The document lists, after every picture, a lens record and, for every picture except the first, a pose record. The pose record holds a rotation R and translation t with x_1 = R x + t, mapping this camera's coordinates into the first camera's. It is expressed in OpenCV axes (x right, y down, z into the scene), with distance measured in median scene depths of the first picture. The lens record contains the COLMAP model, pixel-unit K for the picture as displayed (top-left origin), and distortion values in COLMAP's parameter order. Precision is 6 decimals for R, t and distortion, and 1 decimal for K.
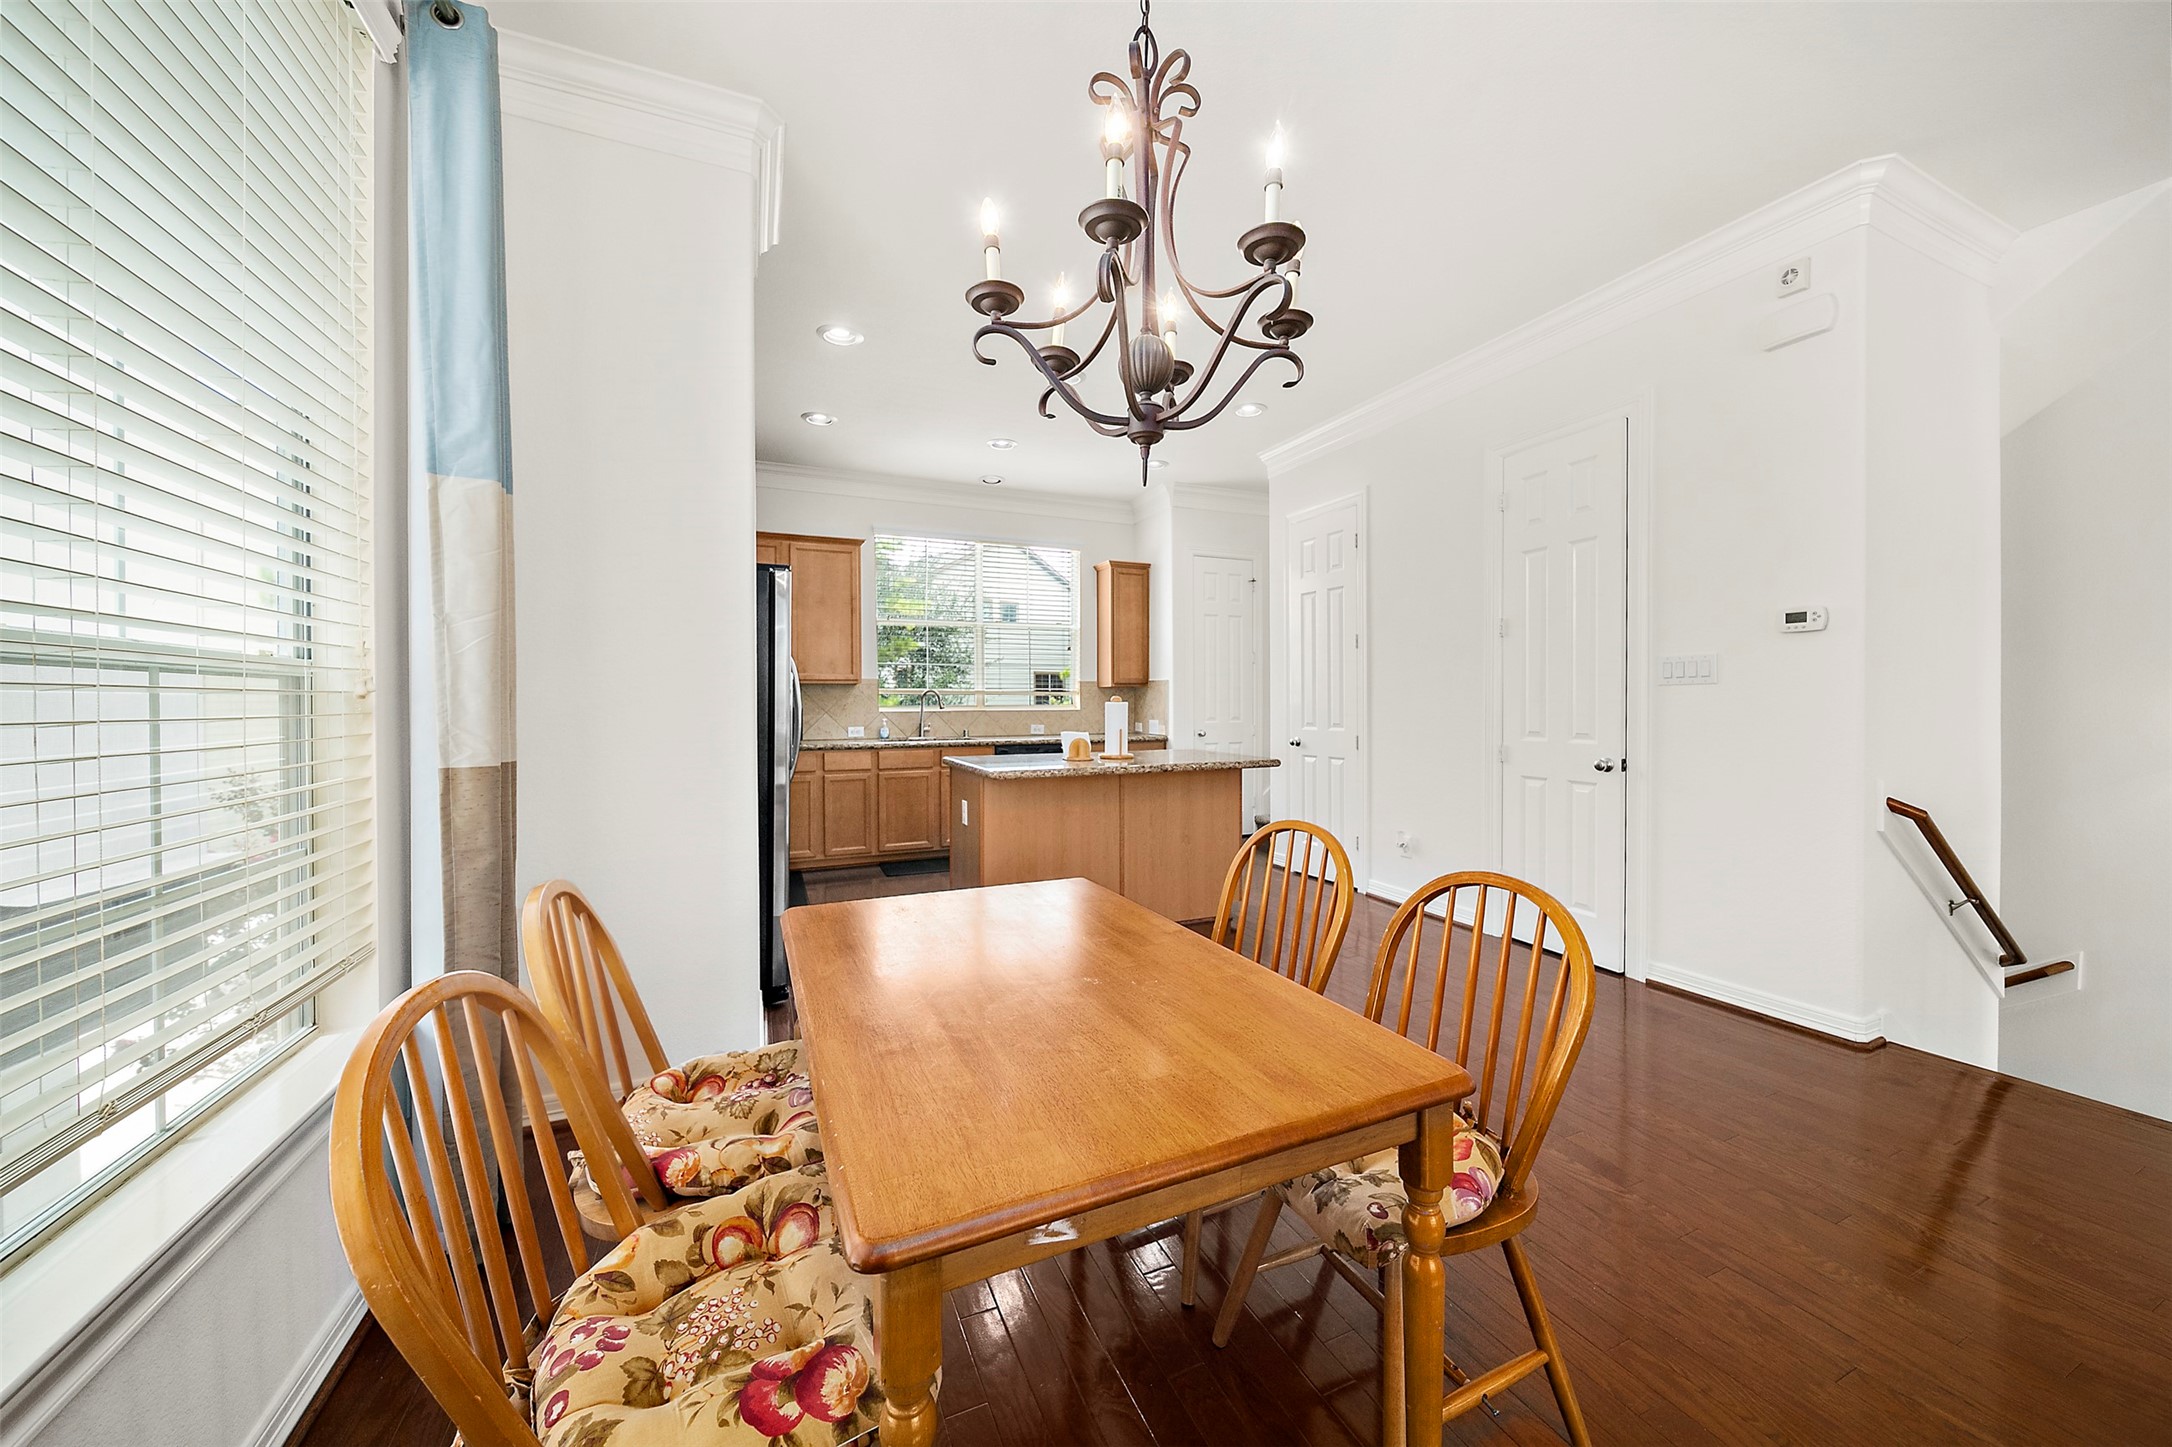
lens RADIAL K [[768.5, 0, 1089.1], [0, 768.5, 706.6], [0, 0, 1]] dist [0.001076, -0.000660]
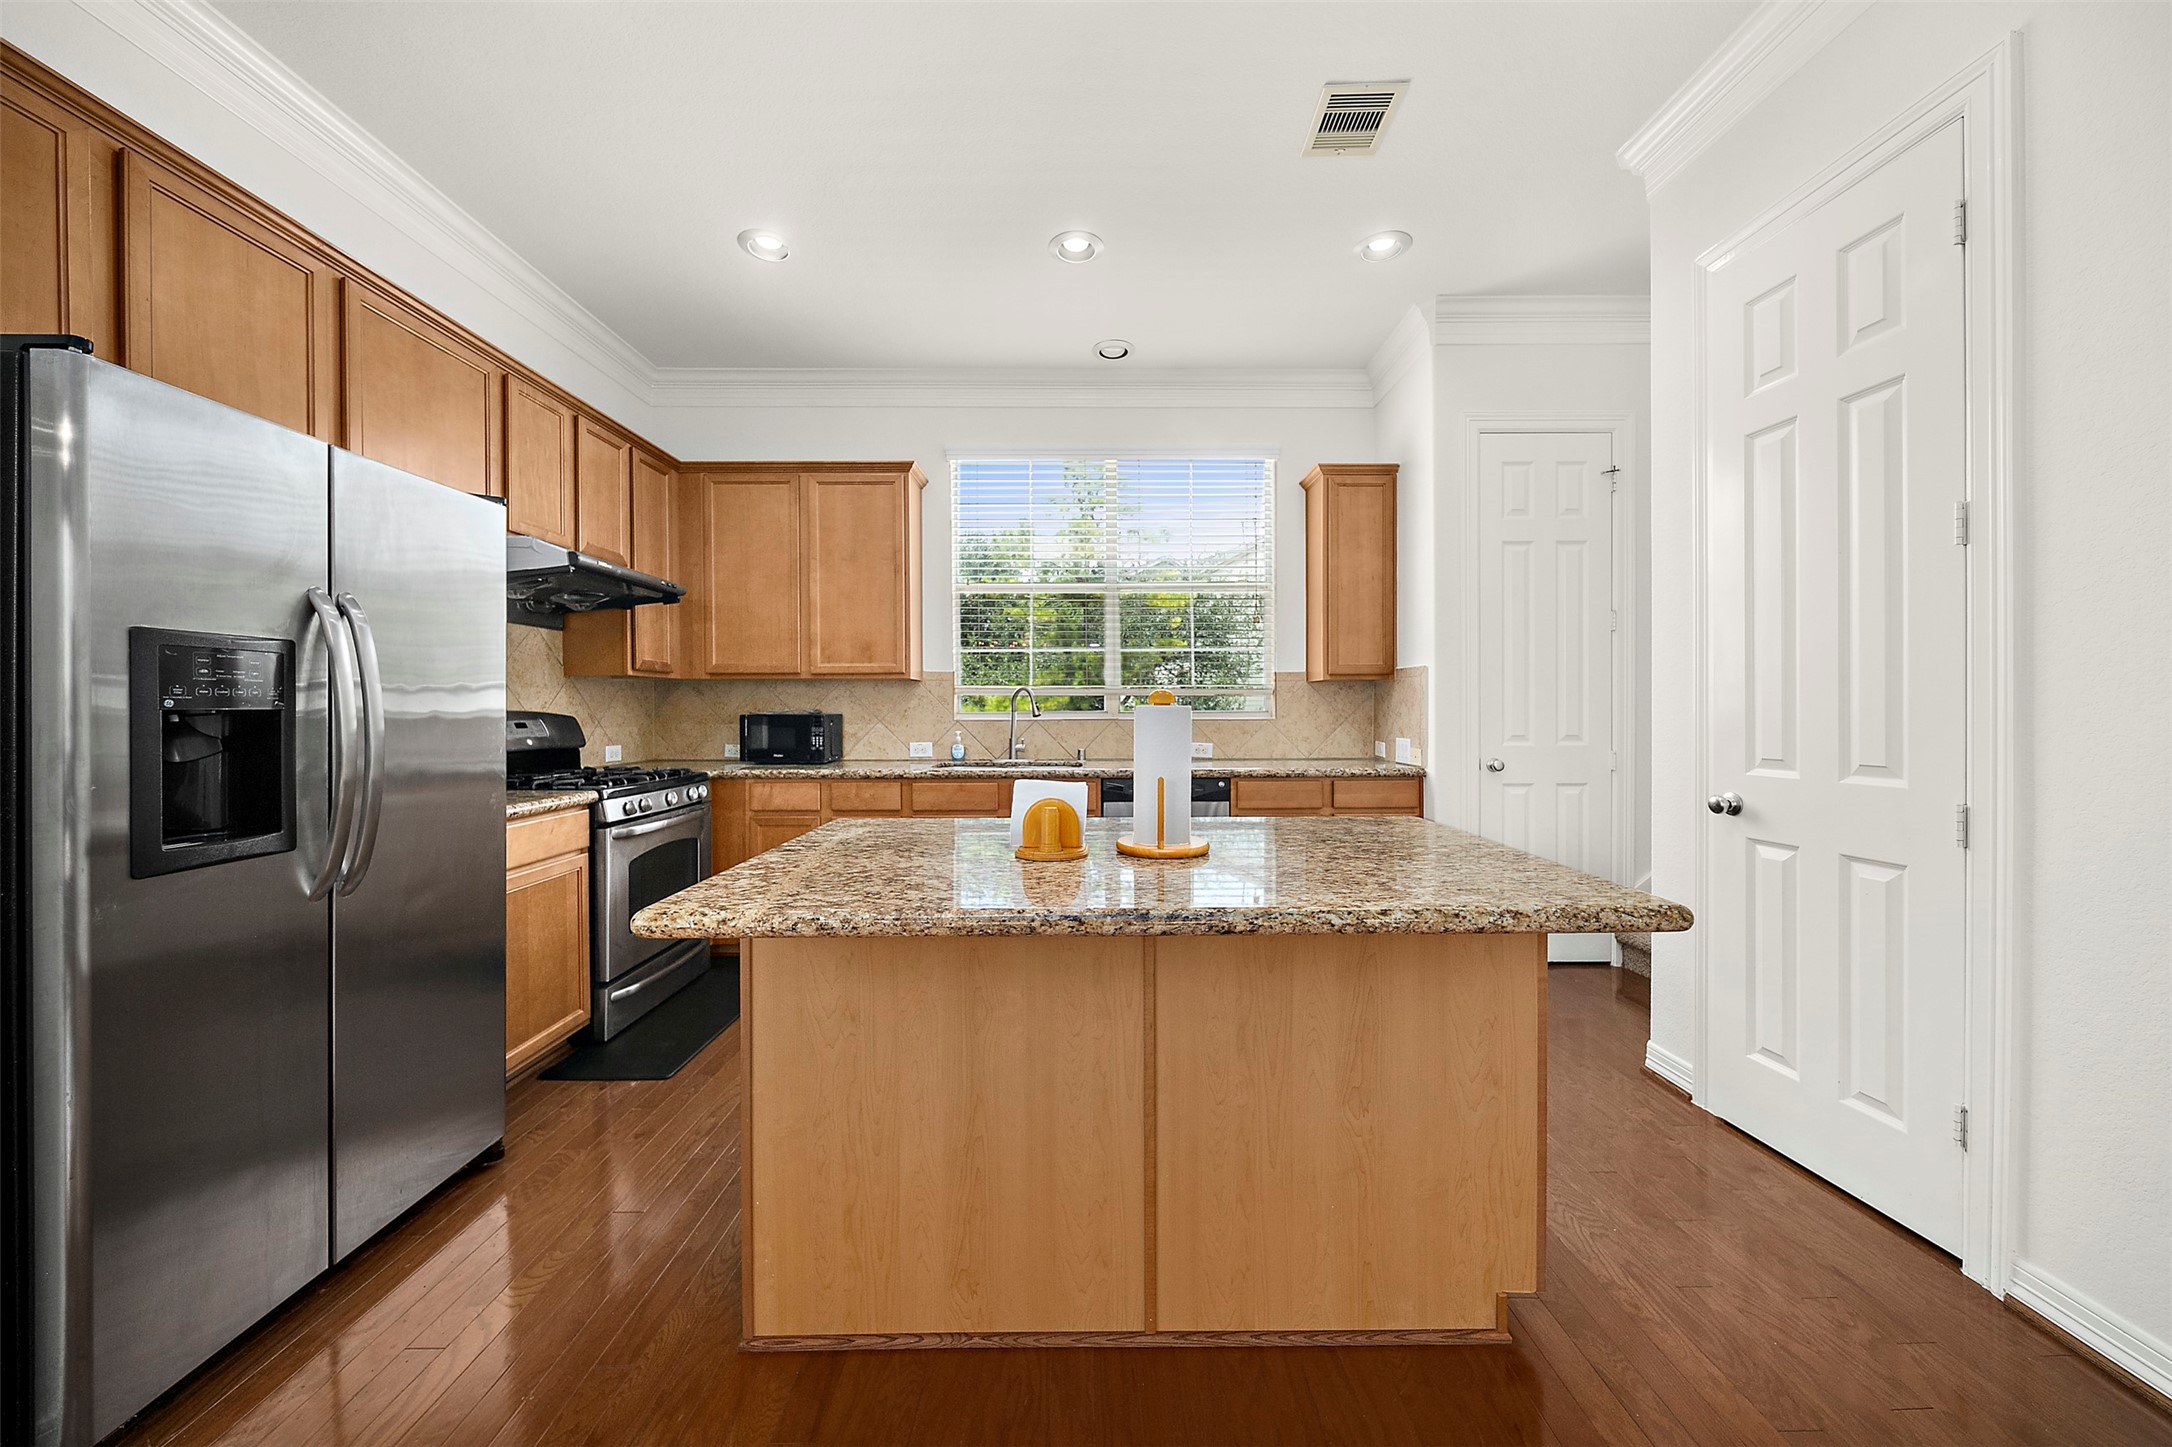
lens RADIAL K [[768.5, 0, 1087.3], [0, 768.5, 713.8], [0, 0, 1]] dist [0.001076, -0.000660]
pose [[0.918902, 0.003118, -0.394474, 0.111859], [-0.002298, 0.999994, 0.002552, -0.001276], [0.394480, -0.001438, 0.918904, 0.464241]]
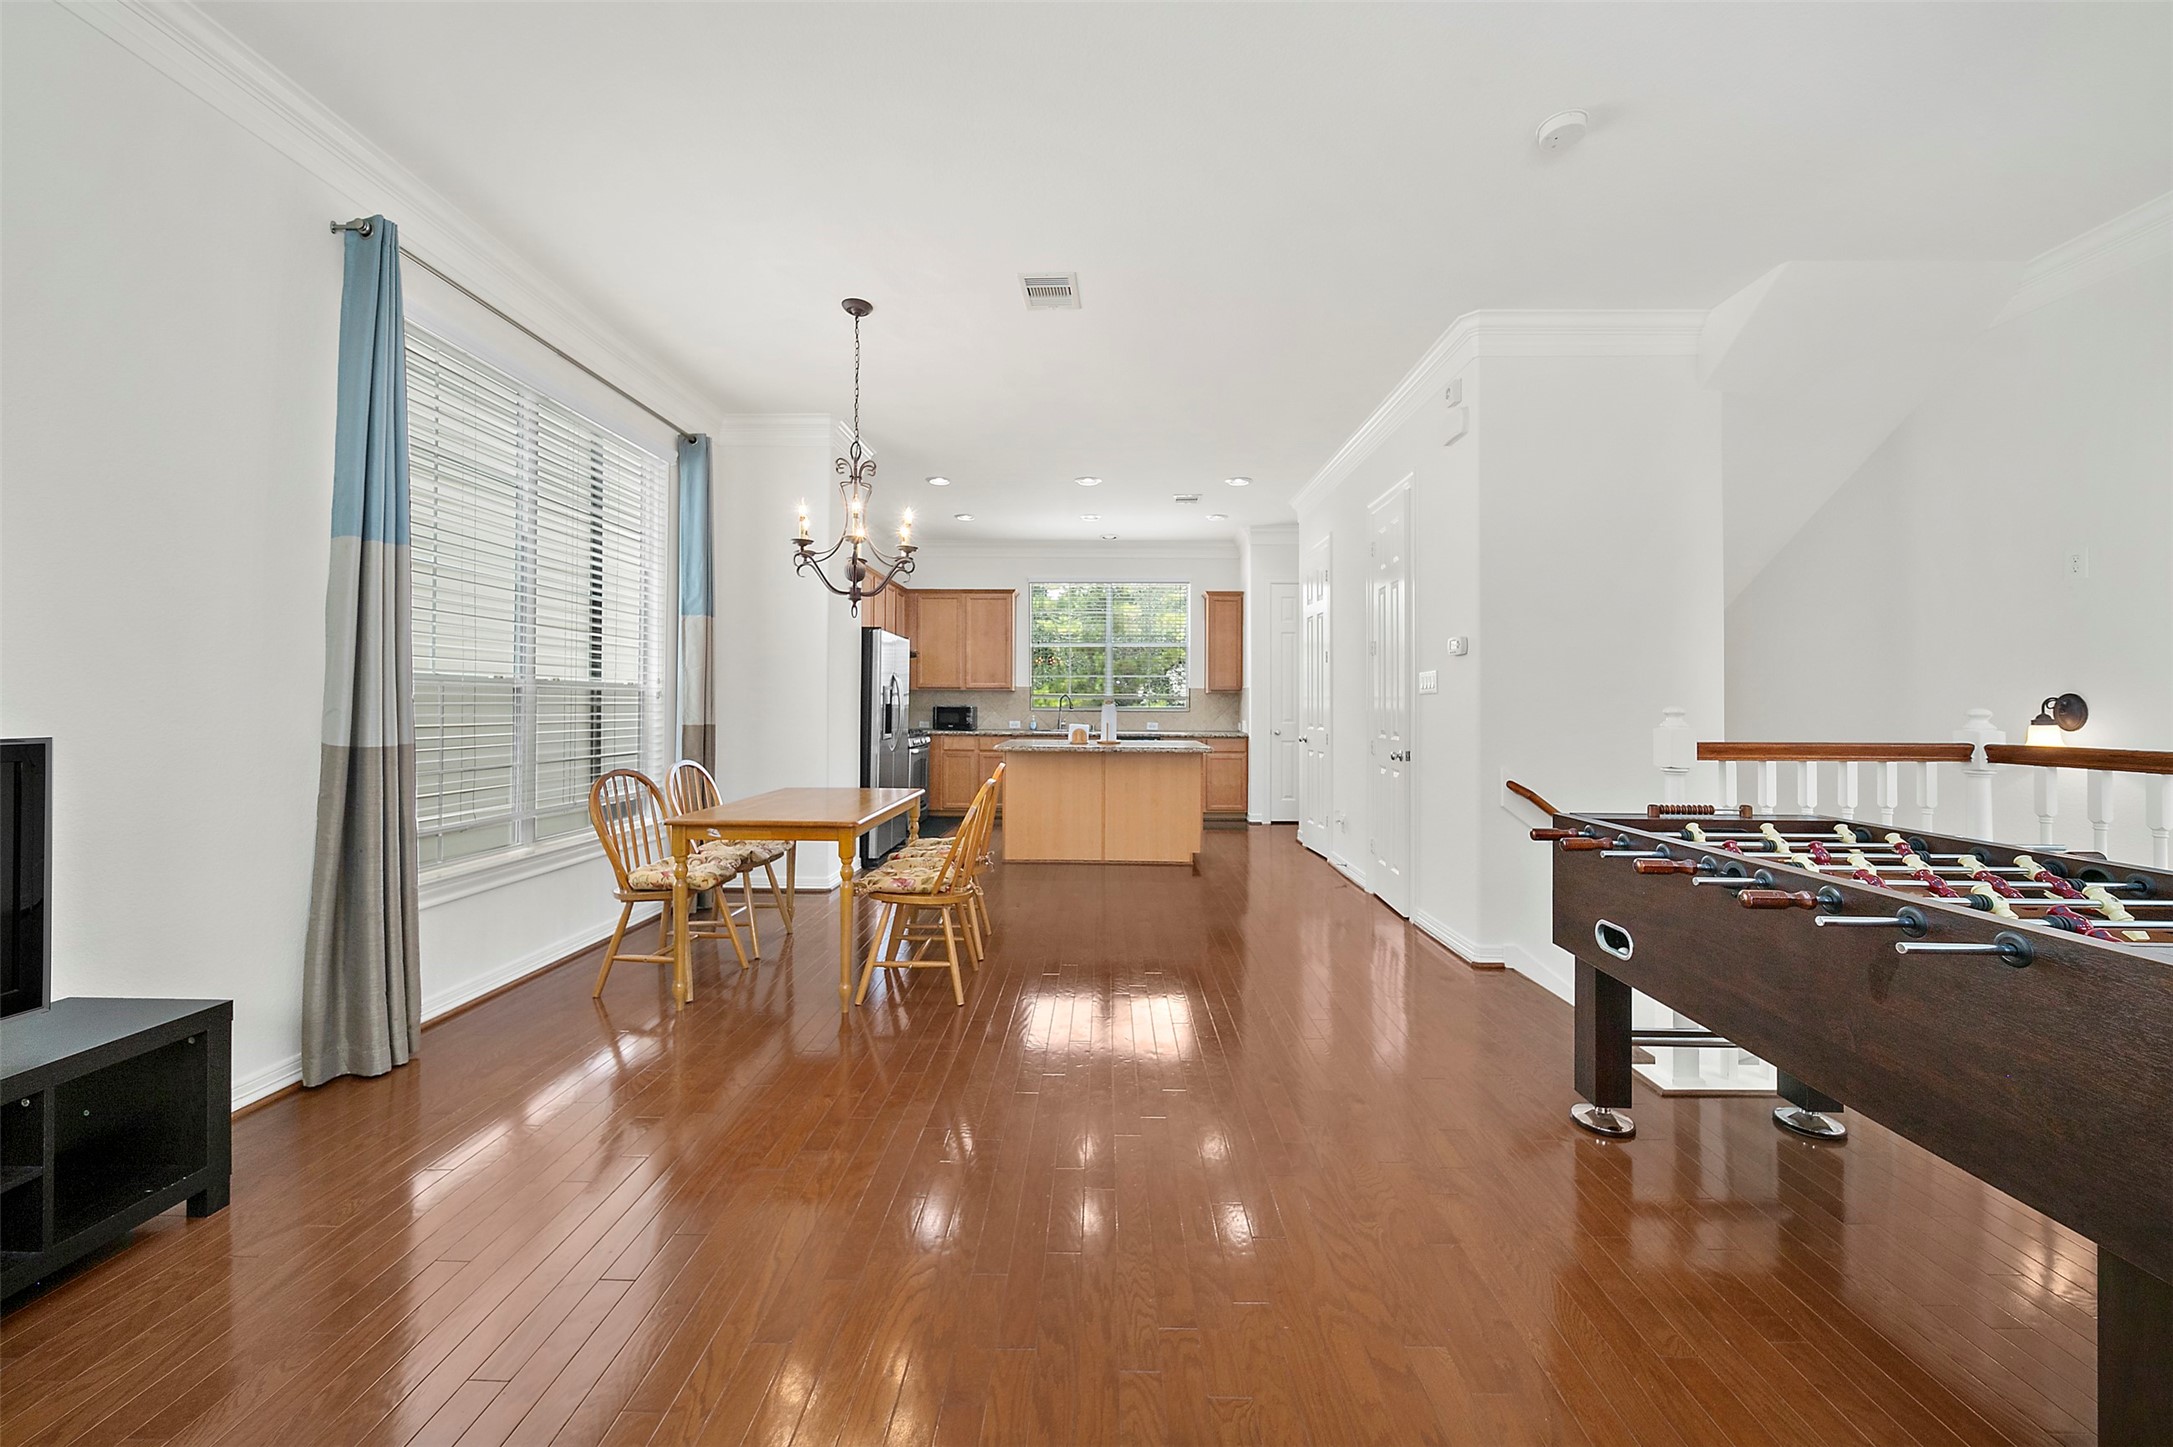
lens RADIAL K [[768.8, 0, 1089.7], [0, 768.8, 699.0], [0, 0, 1]] dist [0.001076, -0.000660]
pose [[0.907373, 0.005810, -0.420286, 0.446053], [-0.012162, 0.999849, -0.012435, 0.001917], [0.420150, 0.016395, 0.907306, -0.238434]]
